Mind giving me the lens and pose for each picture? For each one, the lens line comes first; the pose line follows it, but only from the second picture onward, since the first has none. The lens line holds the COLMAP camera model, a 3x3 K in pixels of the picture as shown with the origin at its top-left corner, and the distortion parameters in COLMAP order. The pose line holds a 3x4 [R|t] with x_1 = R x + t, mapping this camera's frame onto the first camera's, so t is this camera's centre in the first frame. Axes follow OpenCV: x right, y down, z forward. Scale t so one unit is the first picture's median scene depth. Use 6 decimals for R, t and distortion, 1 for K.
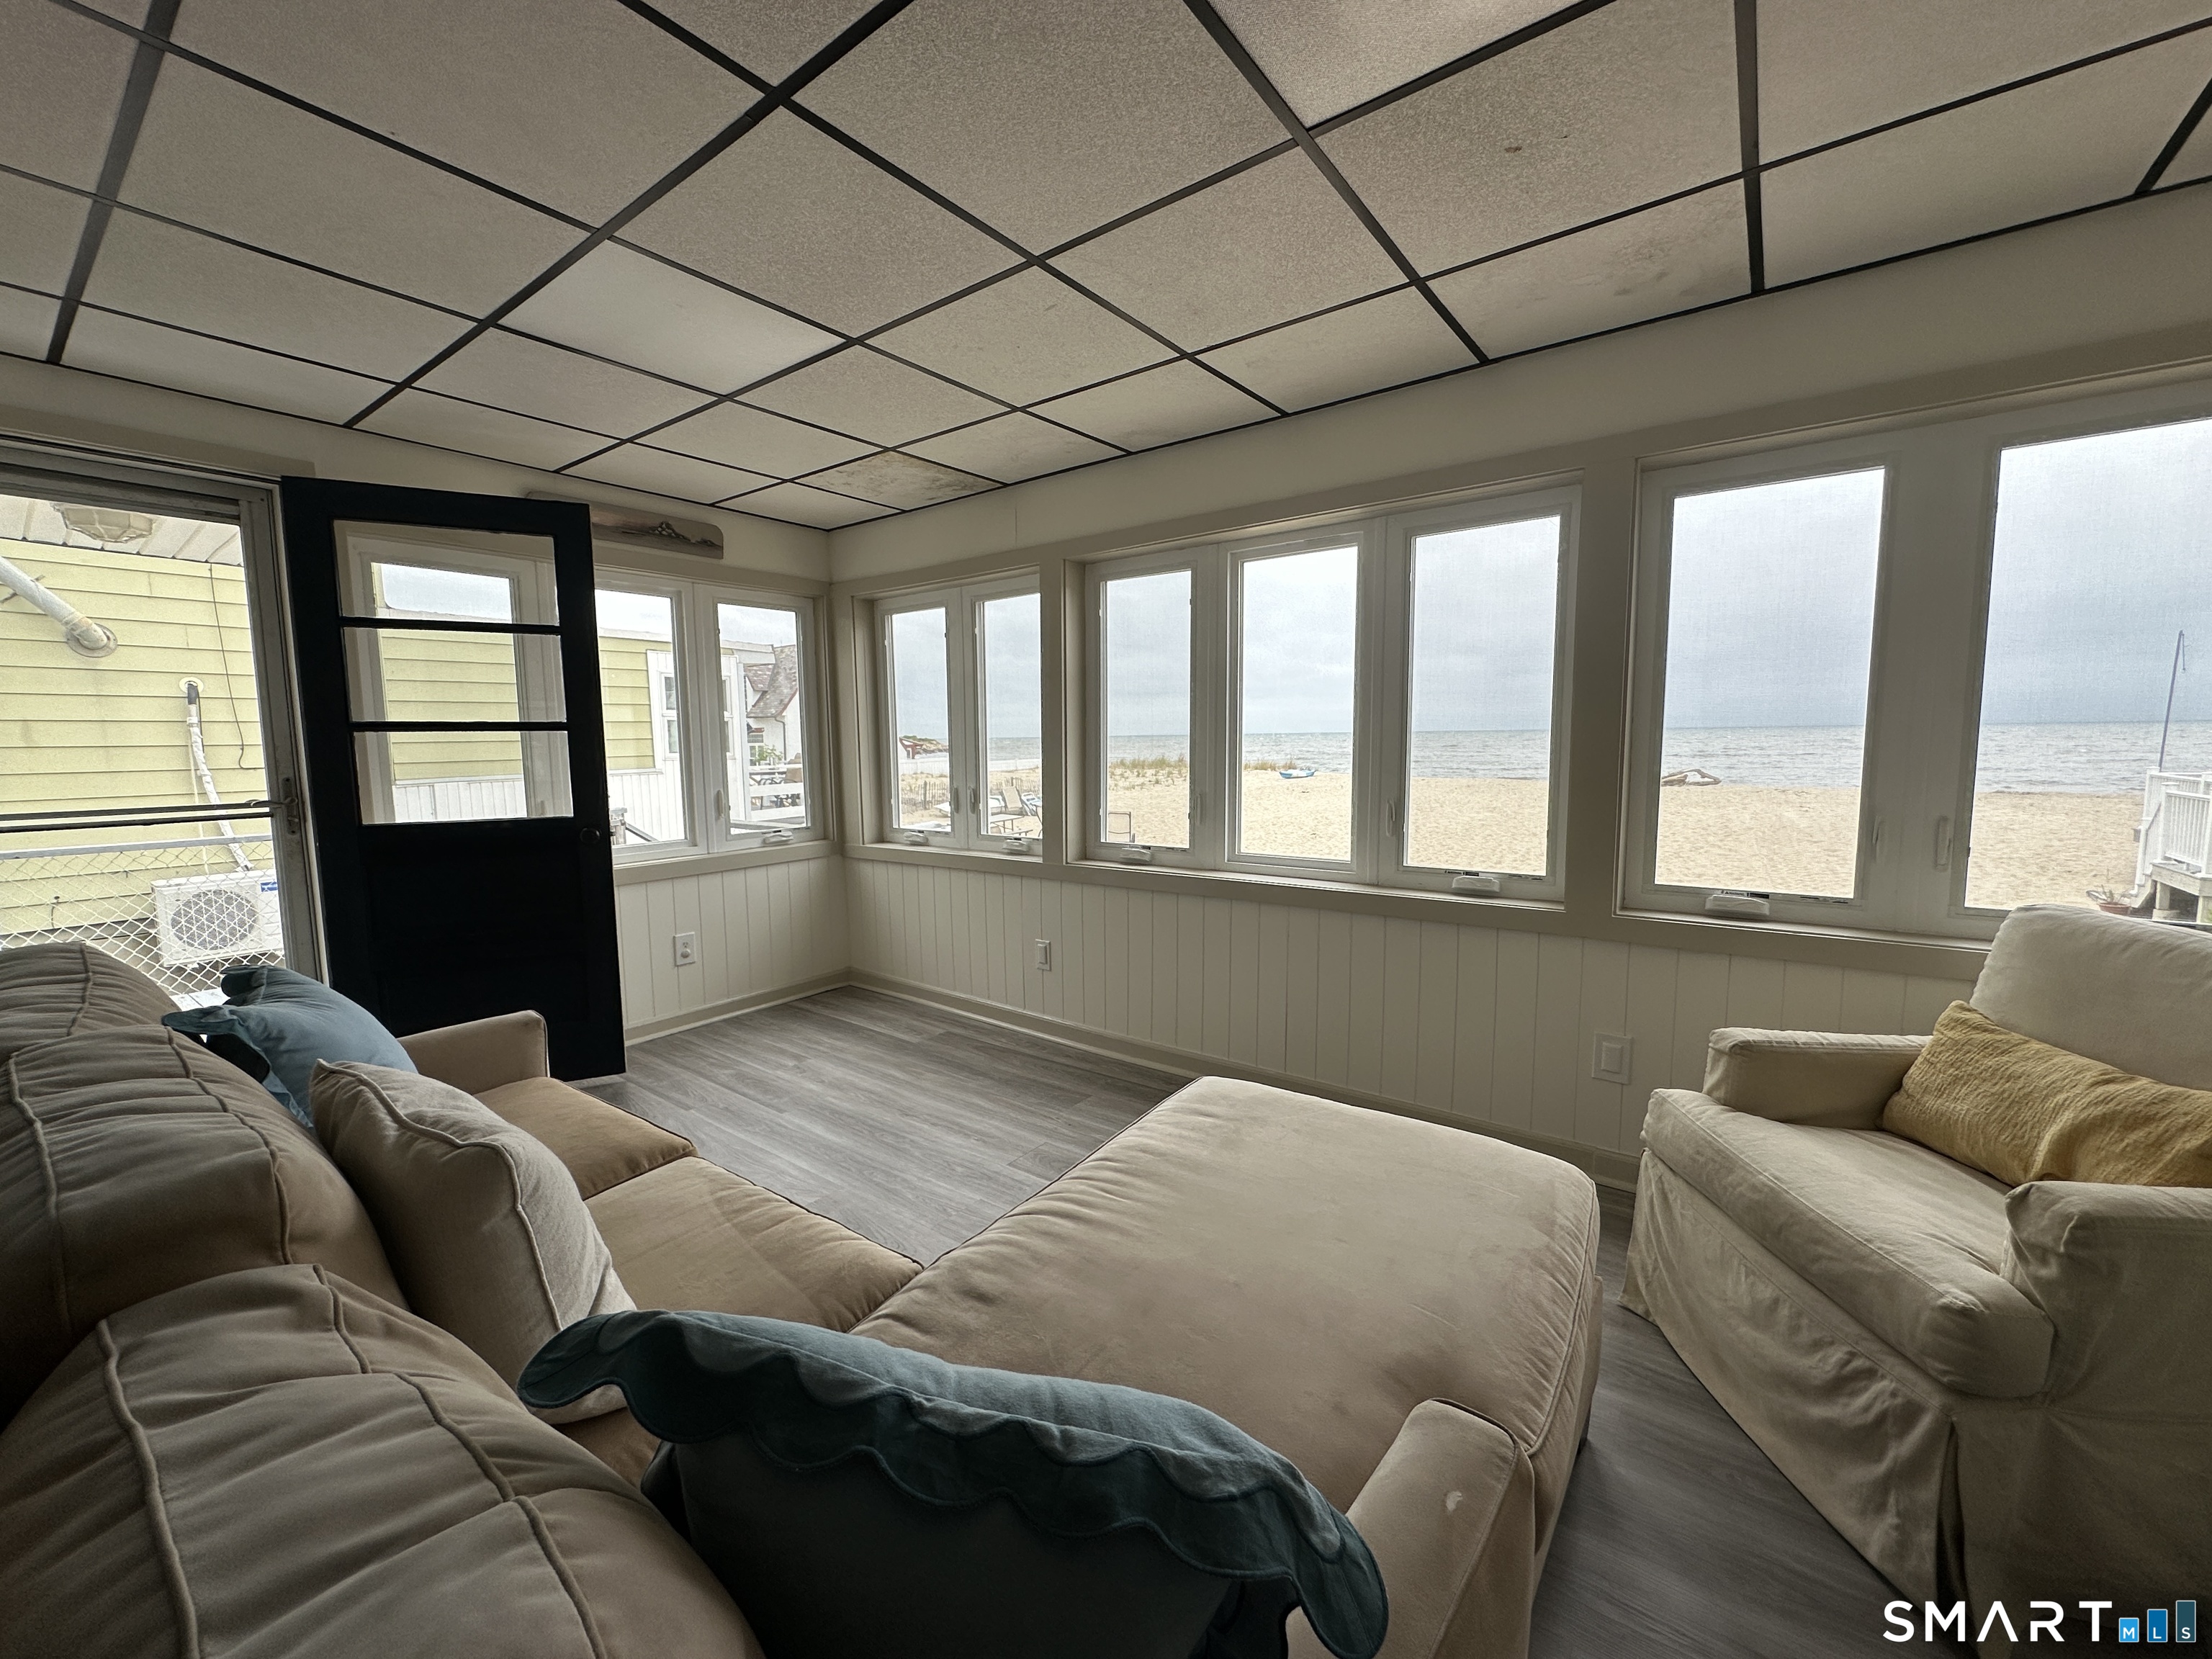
lens RADIAL K [[890.8, 0, 1106.0], [0, 890.8, 829.5], [0, 0, 1]] dist [-0.011550, -0.000237]
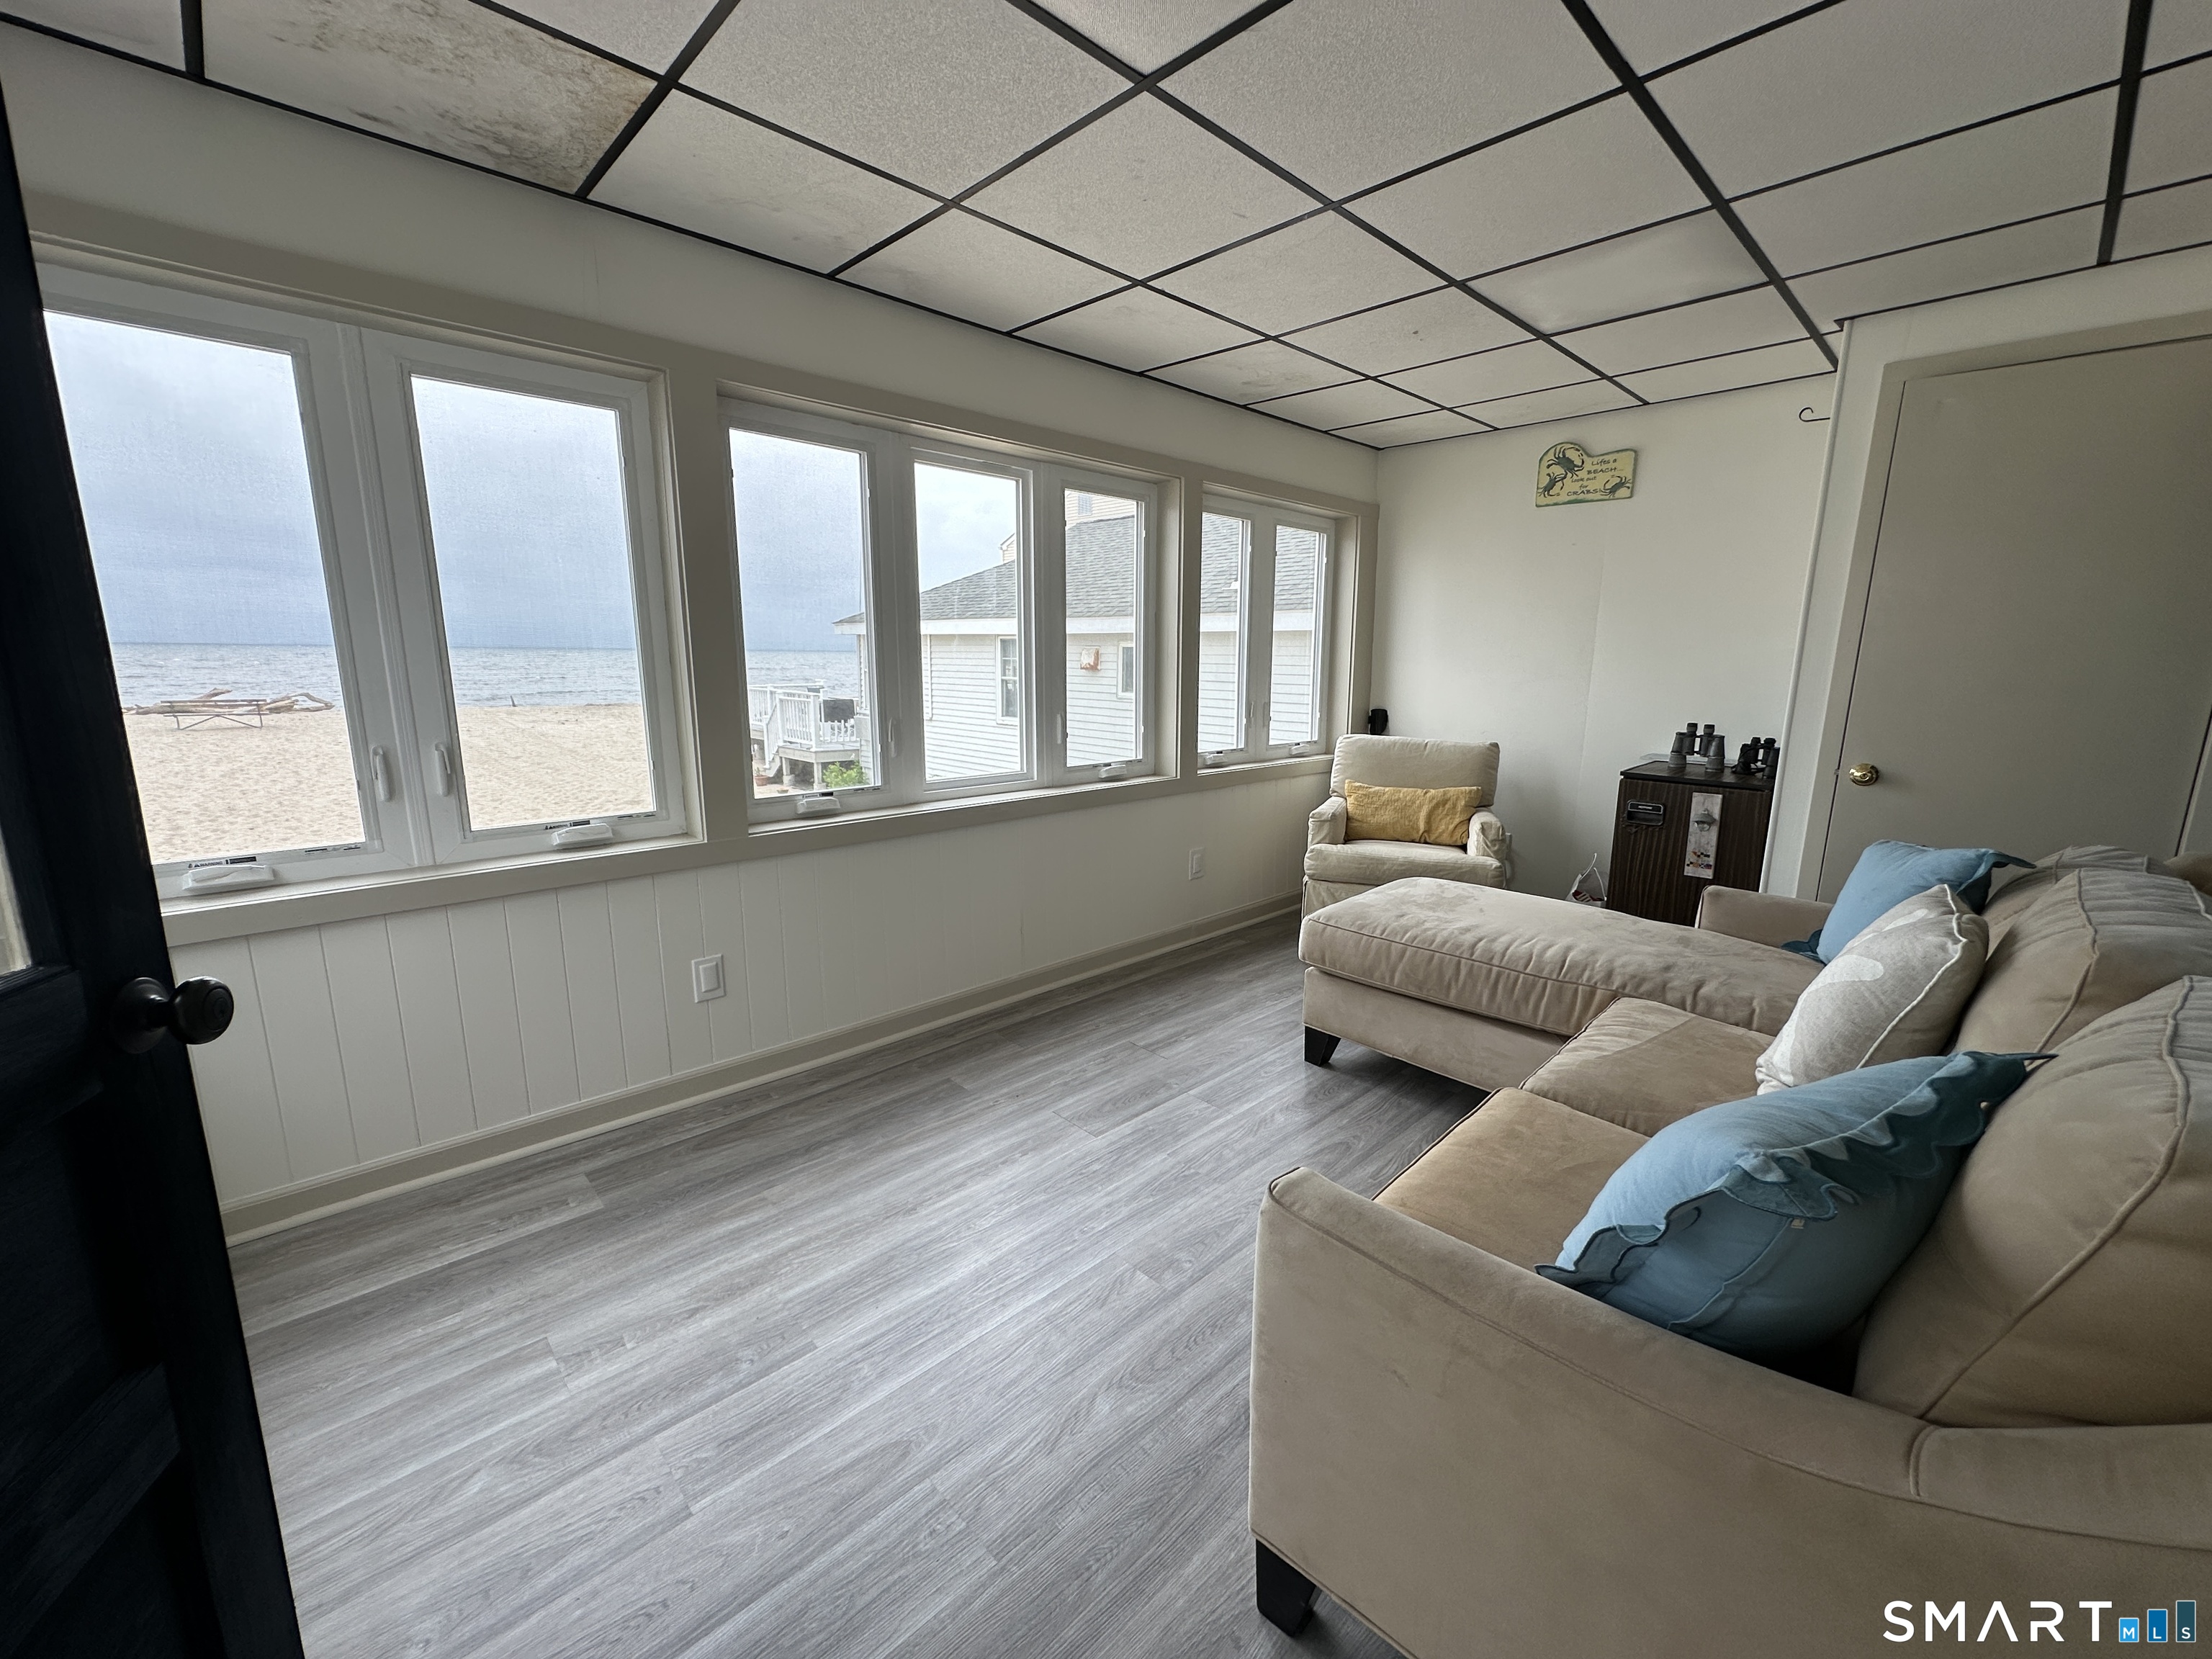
lens RADIAL K [[887.0, 0, 1110.8], [0, 887.0, 833.5], [0, 0, 1]] dist [-0.001675, -0.000128]
pose [[0.148756, -0.178739, 0.972586, -0.711464], [0.088287, 0.982002, 0.166966, -0.057088], [-0.984925, 0.061029, 0.161859, 0.628280]]
